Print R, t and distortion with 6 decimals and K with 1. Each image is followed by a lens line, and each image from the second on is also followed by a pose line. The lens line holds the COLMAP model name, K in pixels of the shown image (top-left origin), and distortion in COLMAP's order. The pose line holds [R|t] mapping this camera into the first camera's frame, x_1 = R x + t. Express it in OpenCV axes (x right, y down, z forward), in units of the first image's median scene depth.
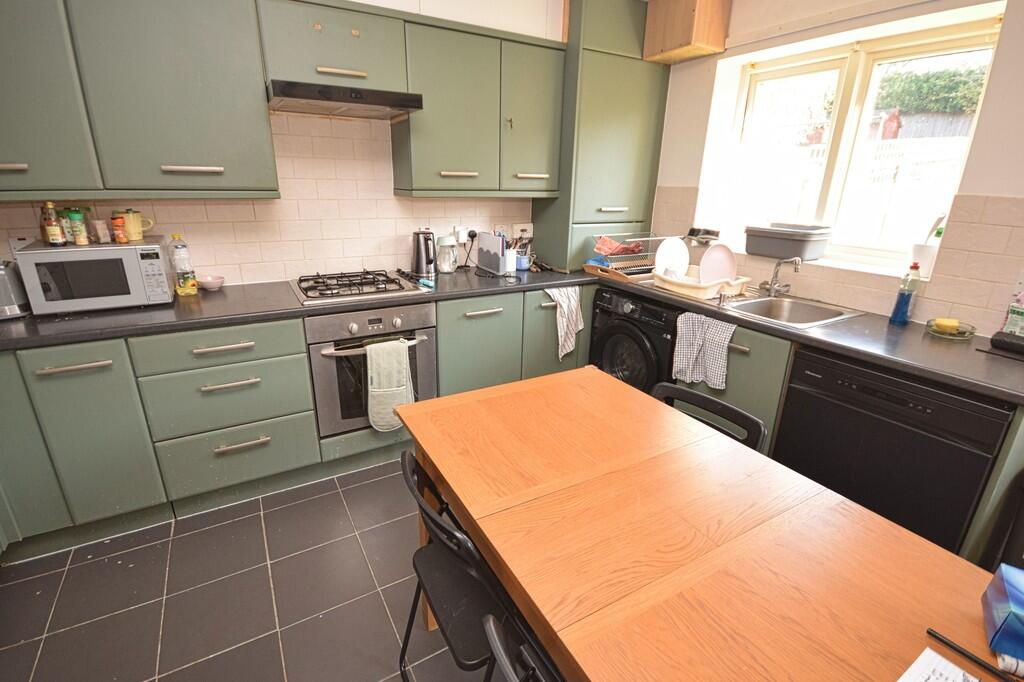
lens RADIAL K [[471.7, 0, 512.0], [0, 471.7, 341.0], [0, 0, 1]] dist [-0.000988, -0.000346]
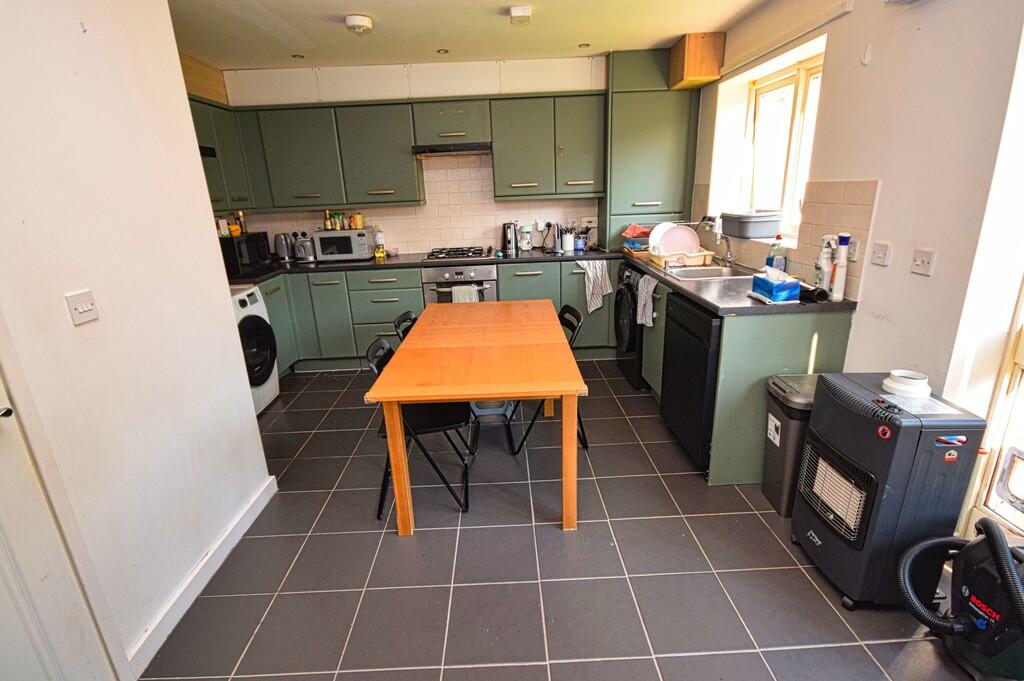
lens RADIAL K [[491.4, 0, 512.0], [0, 491.4, 340.5], [0, 0, 1]] dist [-0.001017, 0.000061]
pose [[0.871105, 0.093353, -0.482142, 0.688108], [-0.102973, 0.994663, 0.006543, 0.152586], [0.480180, 0.043947, 0.876068, -0.426384]]
